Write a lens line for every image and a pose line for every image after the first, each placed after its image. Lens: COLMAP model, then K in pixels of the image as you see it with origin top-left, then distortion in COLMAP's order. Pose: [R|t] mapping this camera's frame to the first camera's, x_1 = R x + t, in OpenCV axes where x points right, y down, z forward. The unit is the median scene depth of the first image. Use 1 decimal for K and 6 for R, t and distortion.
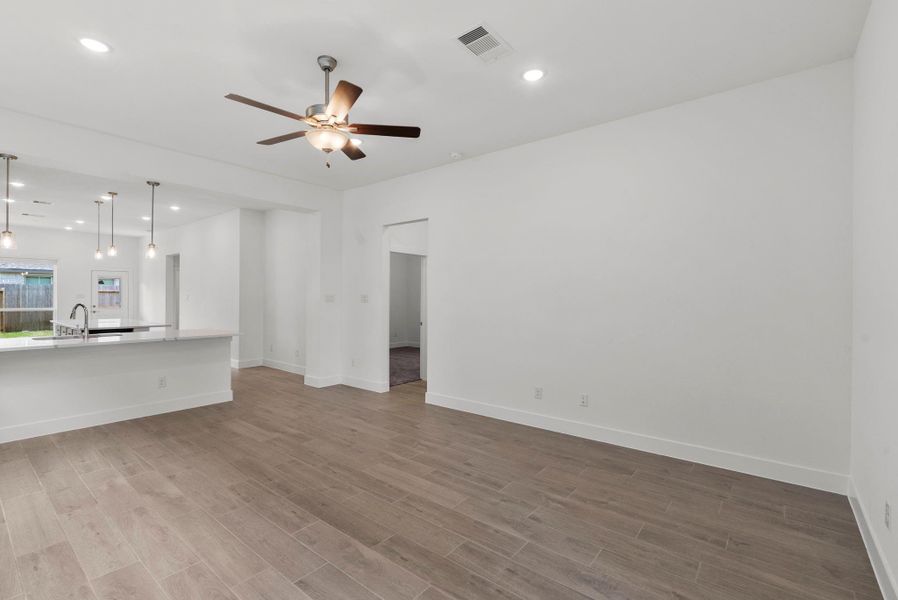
lens RADIAL K [[413.3, 0, 450.3], [0, 413.3, 300.0], [0, 0, 1]] dist [-0.004910, 0.000715]
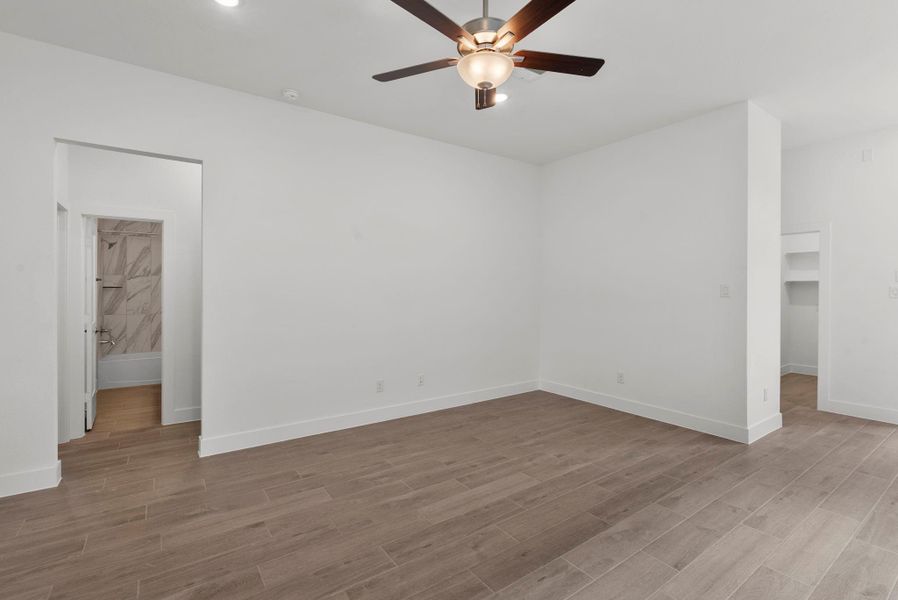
lens RADIAL K [[413.3, 0, 452.1], [0, 413.3, 292.1], [0, 0, 1]] dist [-0.004910, 0.000715]
pose [[0.259716, -0.005809, 0.965668, -0.974301], [0.003836, 0.999980, 0.004984, -0.001285], [-0.965677, 0.002409, 0.259733, 0.831566]]
